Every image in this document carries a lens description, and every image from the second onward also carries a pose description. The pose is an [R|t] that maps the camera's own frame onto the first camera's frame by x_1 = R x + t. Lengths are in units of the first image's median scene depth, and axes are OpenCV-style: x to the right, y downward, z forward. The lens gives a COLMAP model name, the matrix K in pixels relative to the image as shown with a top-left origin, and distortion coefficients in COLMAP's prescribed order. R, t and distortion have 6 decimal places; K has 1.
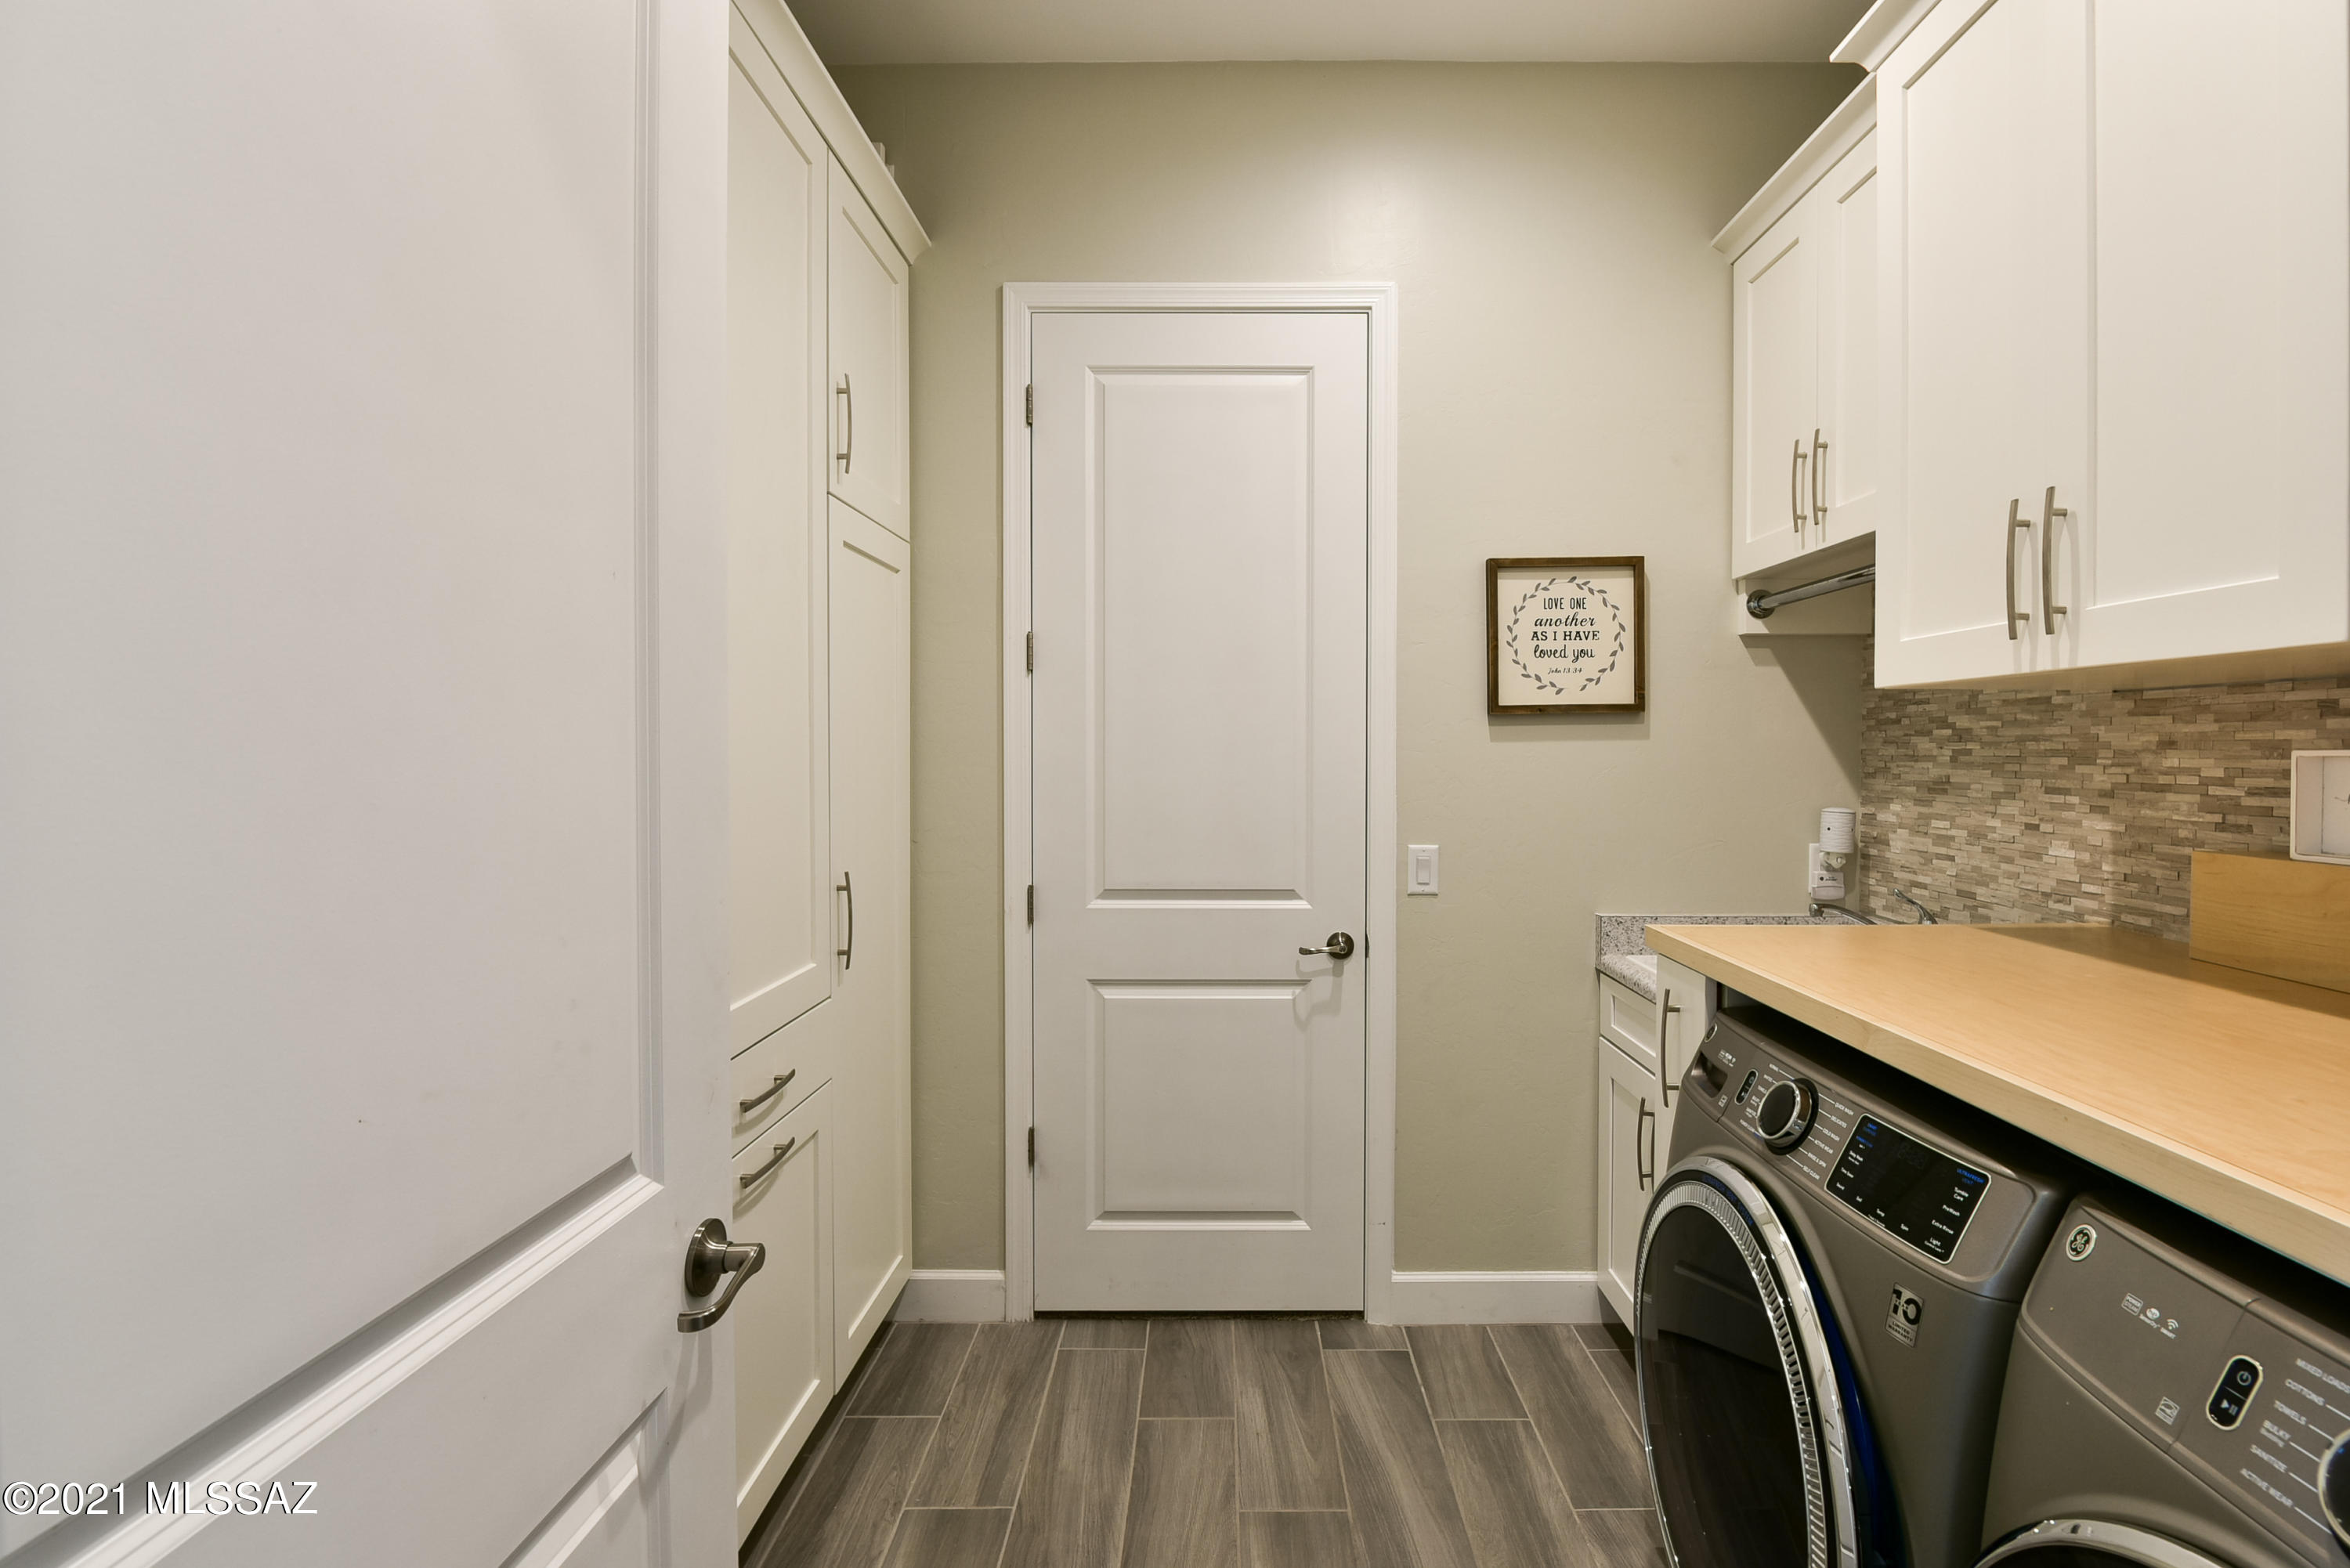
lens RADIAL K [[1090.4, 0, 1182.8], [0, 1090.4, 771.5], [0, 0, 1]] dist [-0.015721, -0.004694]
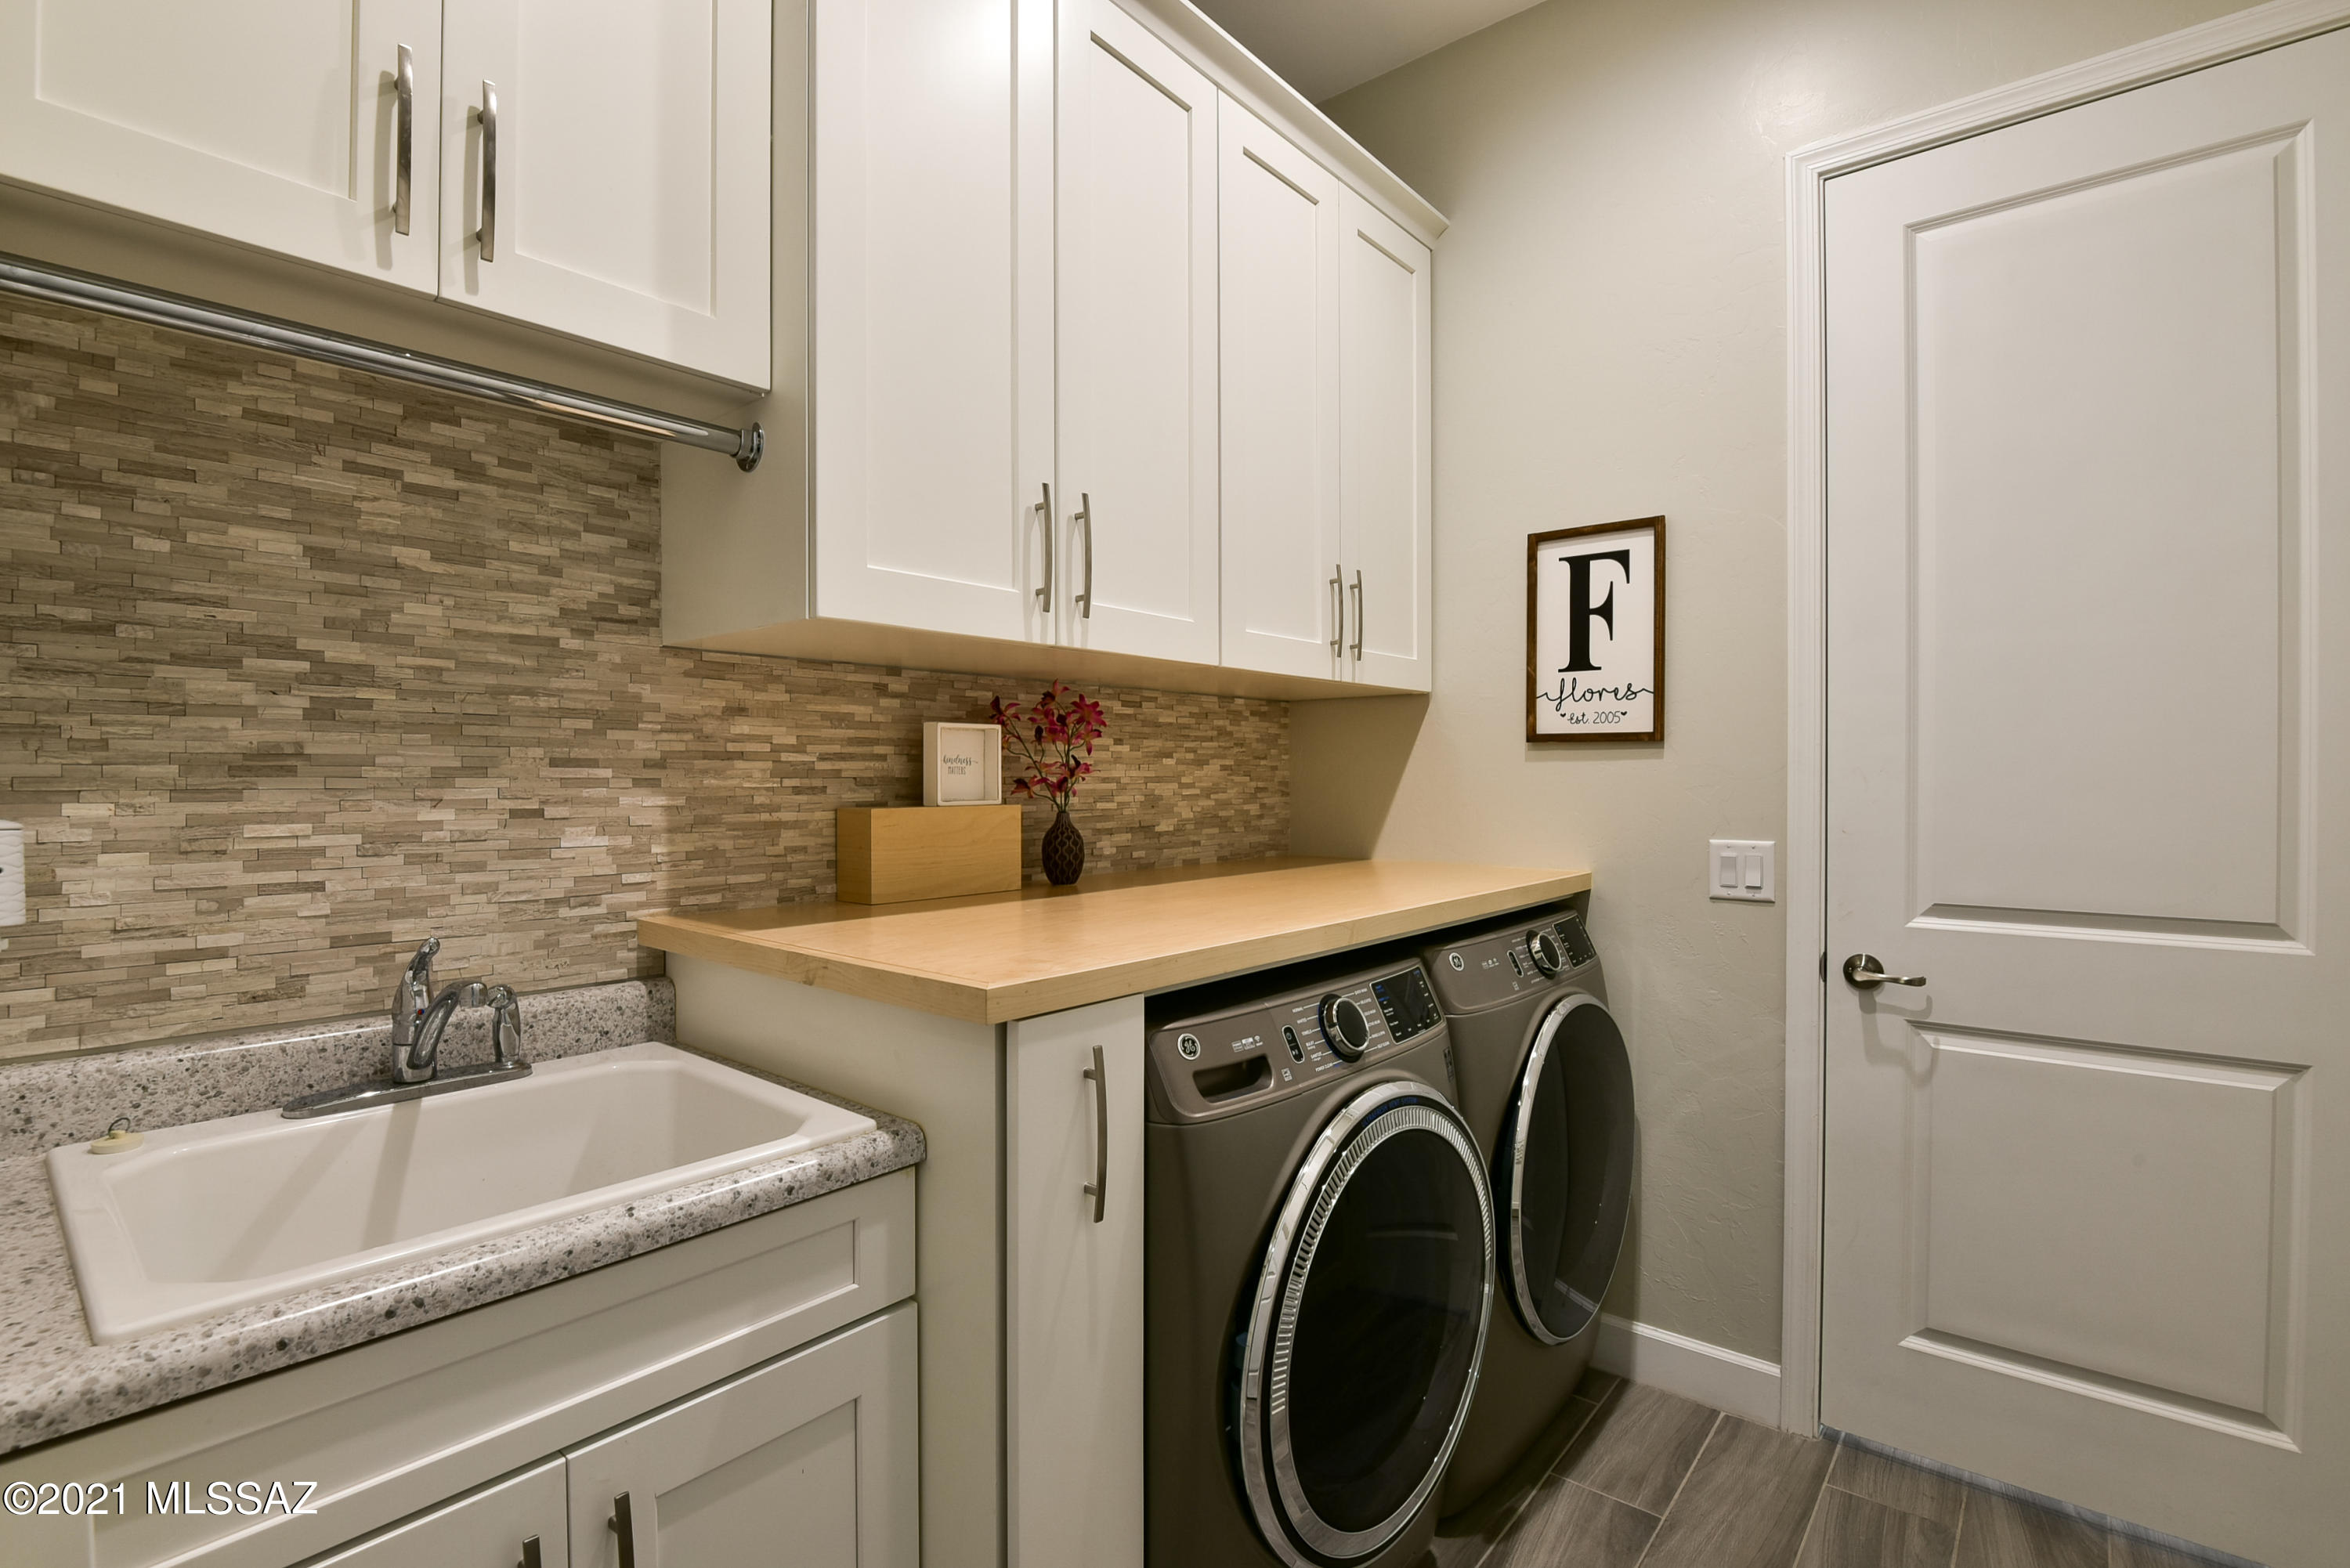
lens RADIAL K [[1090.4, 0, 1174.8], [0, 1090.4, 783.1], [0, 0, 1]] dist [-0.015721, -0.004694]
pose [[-0.792625, -0.002688, 0.609704, -0.001315], [0.012229, 0.999719, 0.020306, 0.021634], [-0.609587, 0.023551, -0.792369, 1.322400]]
